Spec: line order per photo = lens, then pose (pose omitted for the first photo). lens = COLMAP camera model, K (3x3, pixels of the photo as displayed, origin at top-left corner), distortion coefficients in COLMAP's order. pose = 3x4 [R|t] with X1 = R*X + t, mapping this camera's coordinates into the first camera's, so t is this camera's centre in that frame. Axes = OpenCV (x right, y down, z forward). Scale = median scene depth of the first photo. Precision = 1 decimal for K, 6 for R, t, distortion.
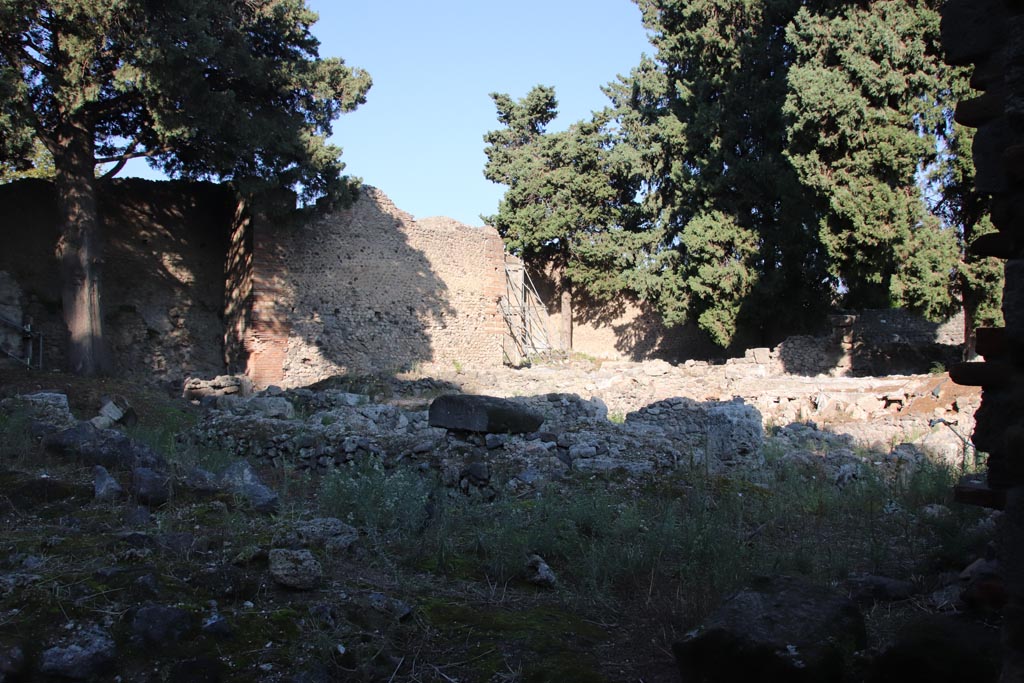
lens RADIAL K [[851.7, 0, 507.9], [0, 851.7, 346.4], [0, 0, 1]] dist [-0.151846, 0.159712]
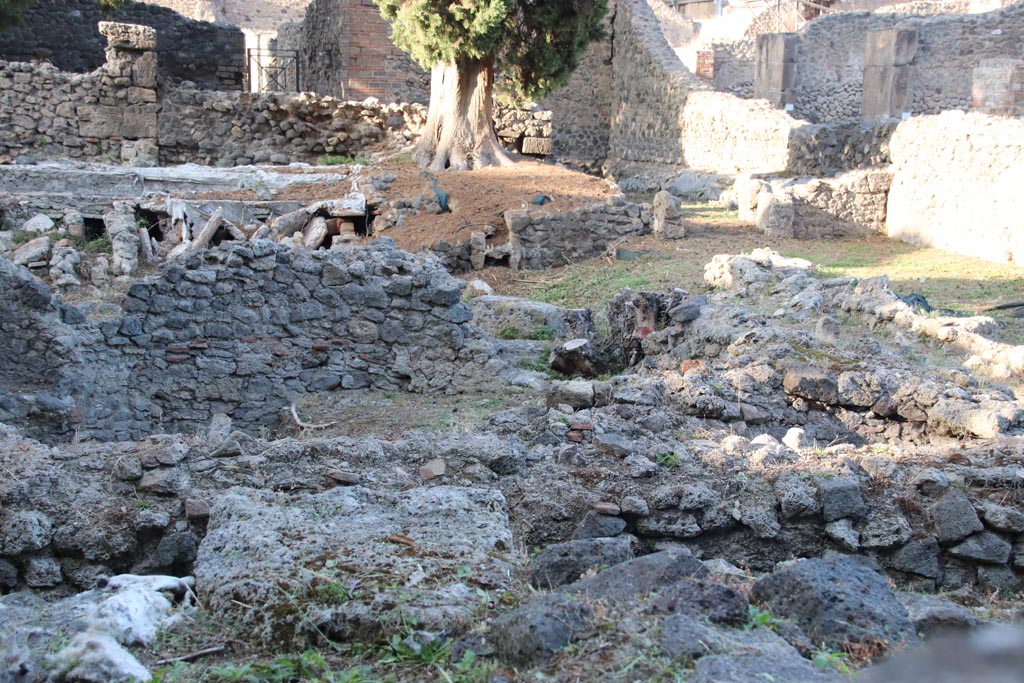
lens RADIAL K [[1751.1, 0, 511.8], [0, 1751.1, 356.6], [0, 0, 1]] dist [0.240373, 1.376946]
pose [[0.561783, -0.103755, 0.820753, -0.470445], [-0.039071, 0.987670, 0.151598, -0.022823], [-0.826361, -0.117233, 0.550802, 0.391888]]
